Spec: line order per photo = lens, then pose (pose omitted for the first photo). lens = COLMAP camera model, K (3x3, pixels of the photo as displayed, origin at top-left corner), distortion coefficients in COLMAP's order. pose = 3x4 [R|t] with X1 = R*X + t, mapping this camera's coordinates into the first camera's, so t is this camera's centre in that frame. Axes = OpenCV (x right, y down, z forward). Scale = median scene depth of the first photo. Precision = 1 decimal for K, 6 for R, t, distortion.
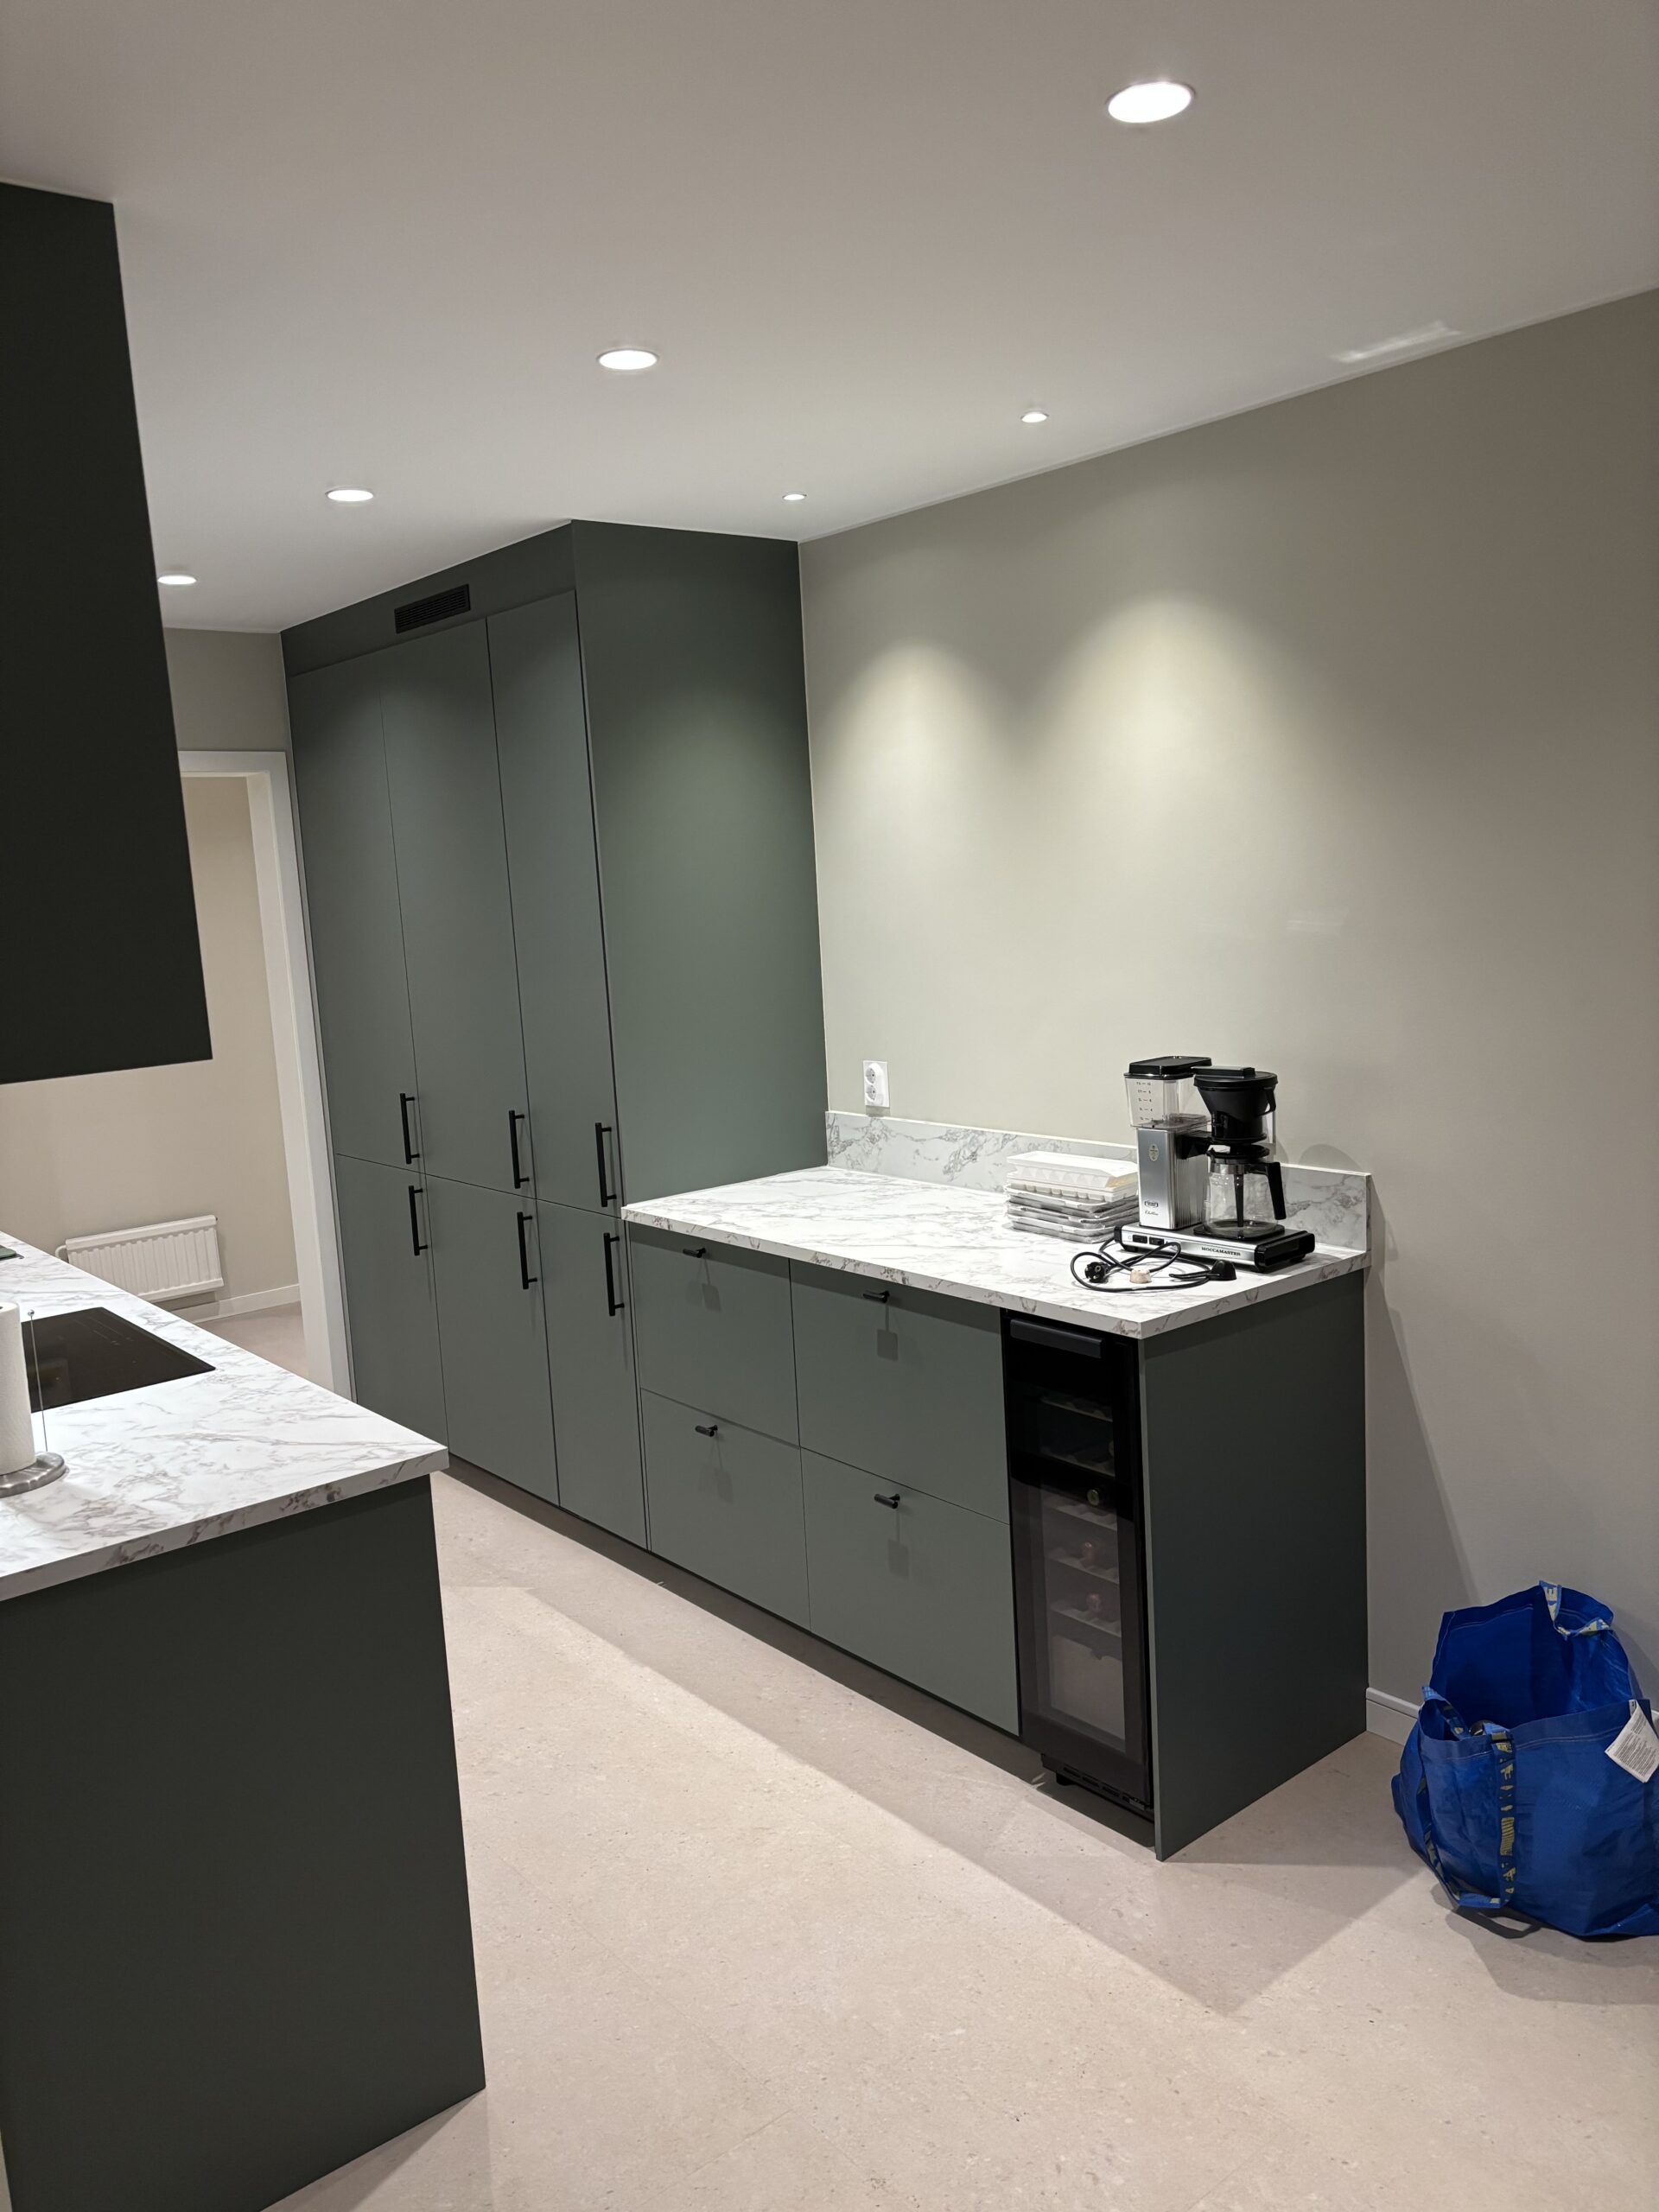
lens RADIAL K [[1669.9, 0, 829.5], [0, 1669.9, 1106.0], [0, 0, 1]] dist [0.006274, 0.000332]
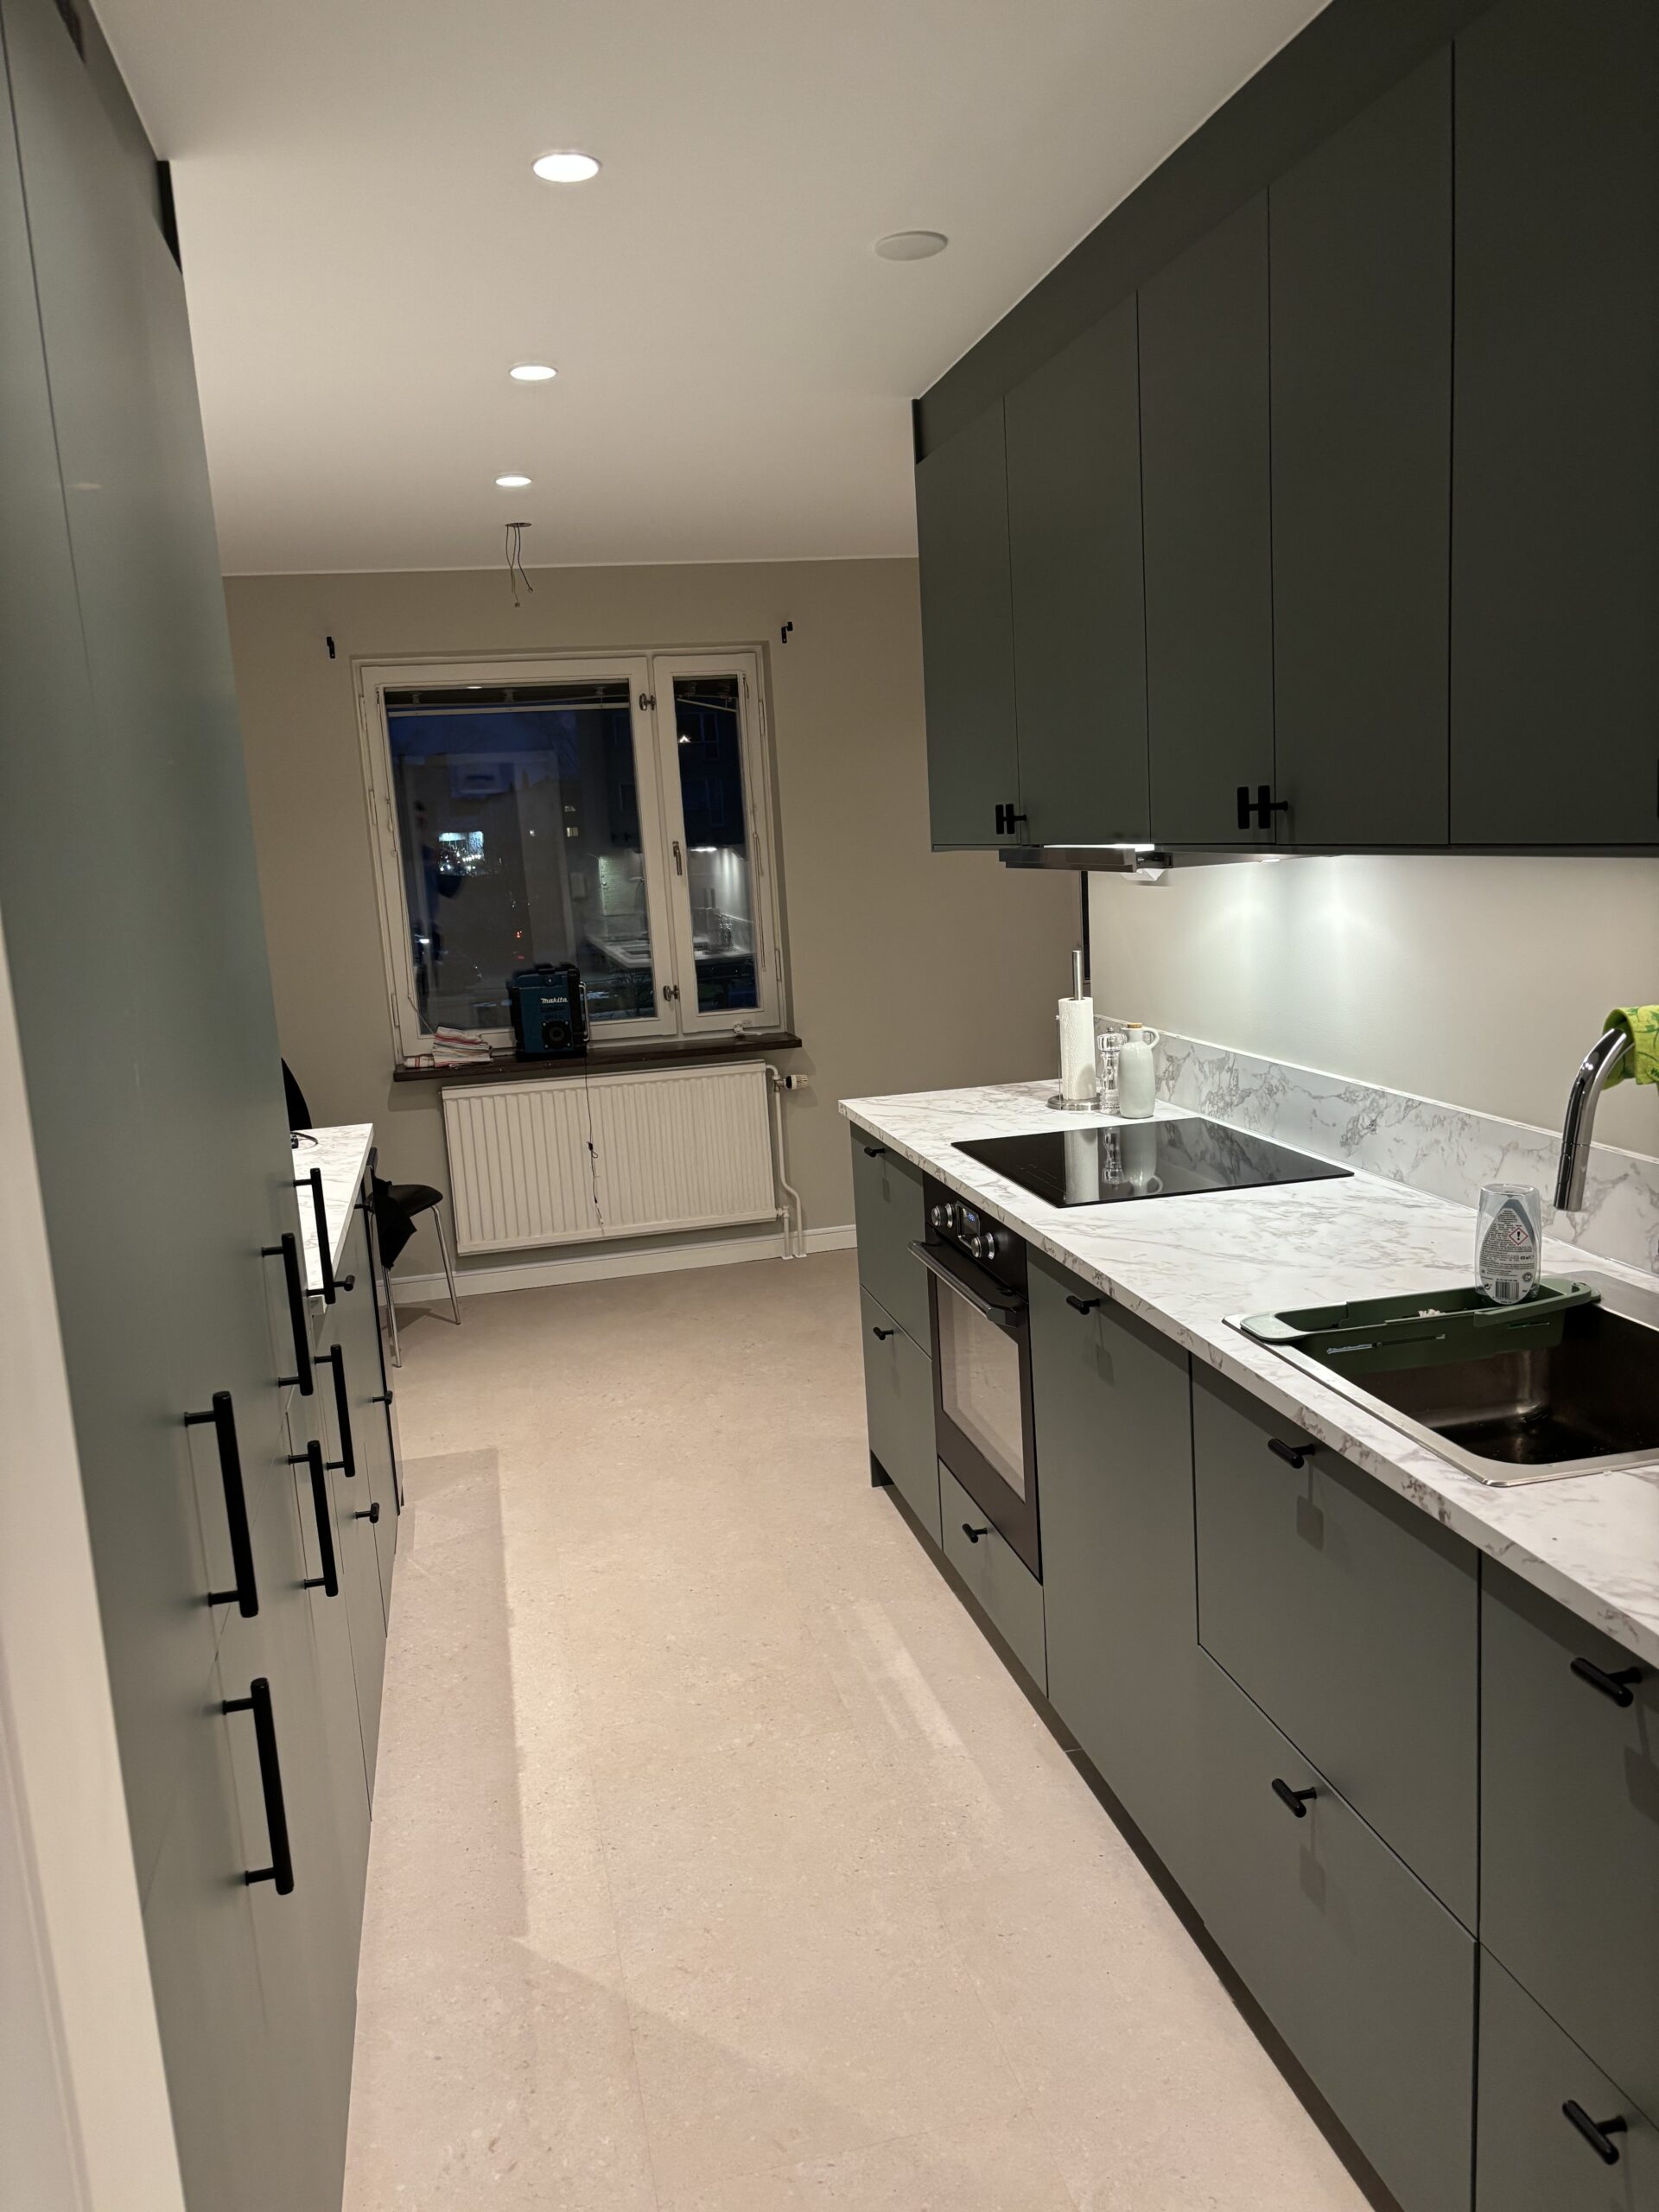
lens RADIAL K [[1669.9, 0, 829.5], [0, 1669.9, 1106.0], [0, 0, 1]] dist [0.006274, 0.000332]
pose [[-0.883430, 0.033303, 0.467378, -0.989659], [0.173493, 0.949826, 0.260253, -0.231164], [-0.435260, 0.311002, -0.844882, 2.372073]]
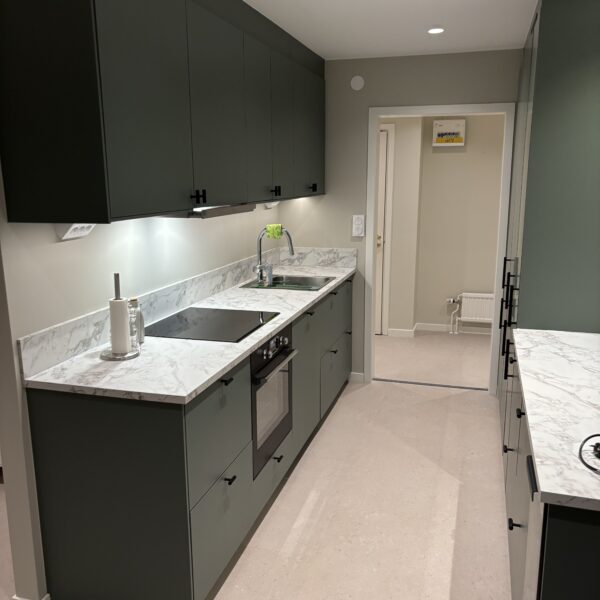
lens RADIAL K [[601.0, 0, 300.0], [0, 601.0, 300.0], [0, 0, 1]] dist [0.110375, -0.240316]
pose [[0.553787, 0.221773, -0.802581, 0.521135], [-0.142586, 0.974899, 0.171003, -0.103423], [0.820359, 0.019738, 0.571508, 0.607176]]
